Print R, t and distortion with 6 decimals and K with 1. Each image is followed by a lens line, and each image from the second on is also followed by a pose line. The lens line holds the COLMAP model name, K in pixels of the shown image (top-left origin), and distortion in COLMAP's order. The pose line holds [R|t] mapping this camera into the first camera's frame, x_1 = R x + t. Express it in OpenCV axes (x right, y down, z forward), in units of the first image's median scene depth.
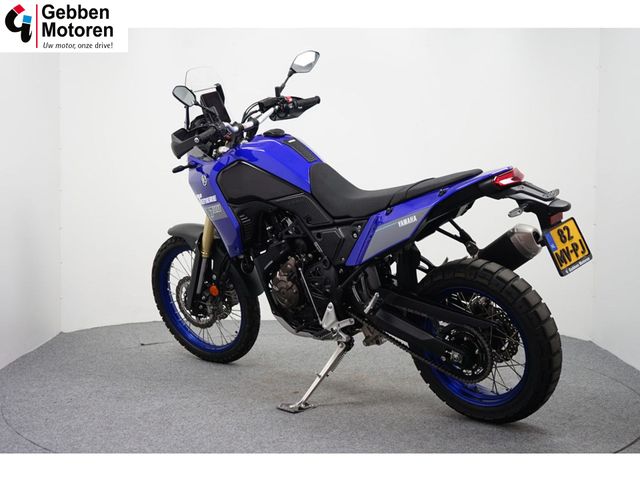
lens RADIAL K [[930.5, 0, 320.0], [0, 930.5, 240.0], [0, 0, 1]] dist [-0.458277, 0.003316]
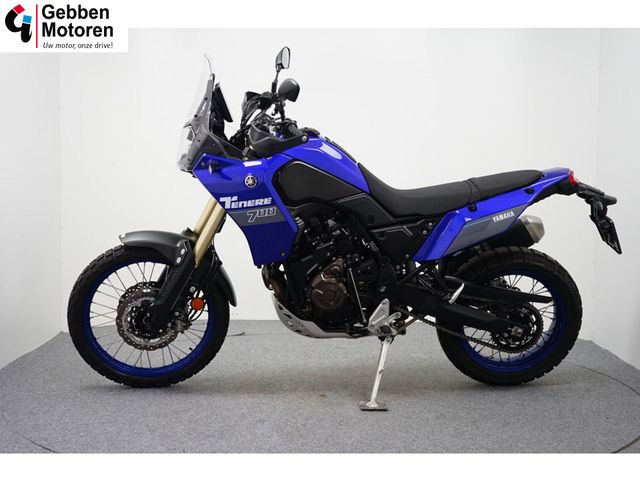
lens RADIAL K [[927.4, 0, 320.0], [0, 927.4, 240.0], [0, 0, 1]] dist [0.000577, 0.006263]
pose [[0.696652, -0.058527, 0.715018, -0.774529], [0.050441, 0.998196, 0.032561, -0.035328], [-0.715634, 0.013383, 0.698347, 0.333493]]
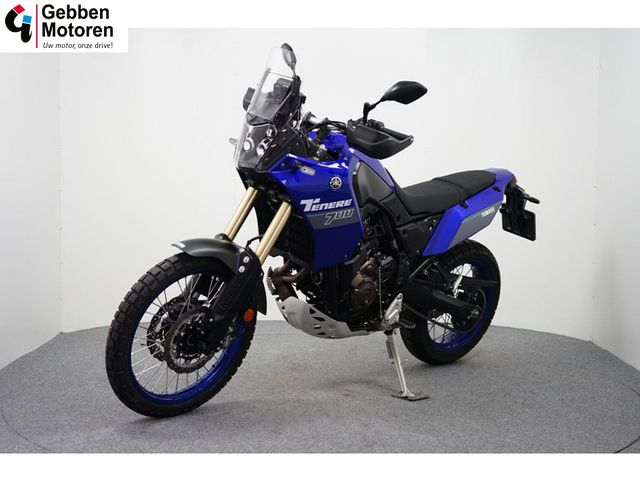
lens RADIAL K [[927.4, 0, 320.0], [0, 927.4, 240.0], [0, 0, 1]] dist [0.000577, 0.006263]
pose [[0.116494, -0.085552, 0.989500, -1.067223], [0.059968, 0.995071, 0.078974, -0.085928], [-0.991379, 0.050138, 0.121050, 0.961692]]
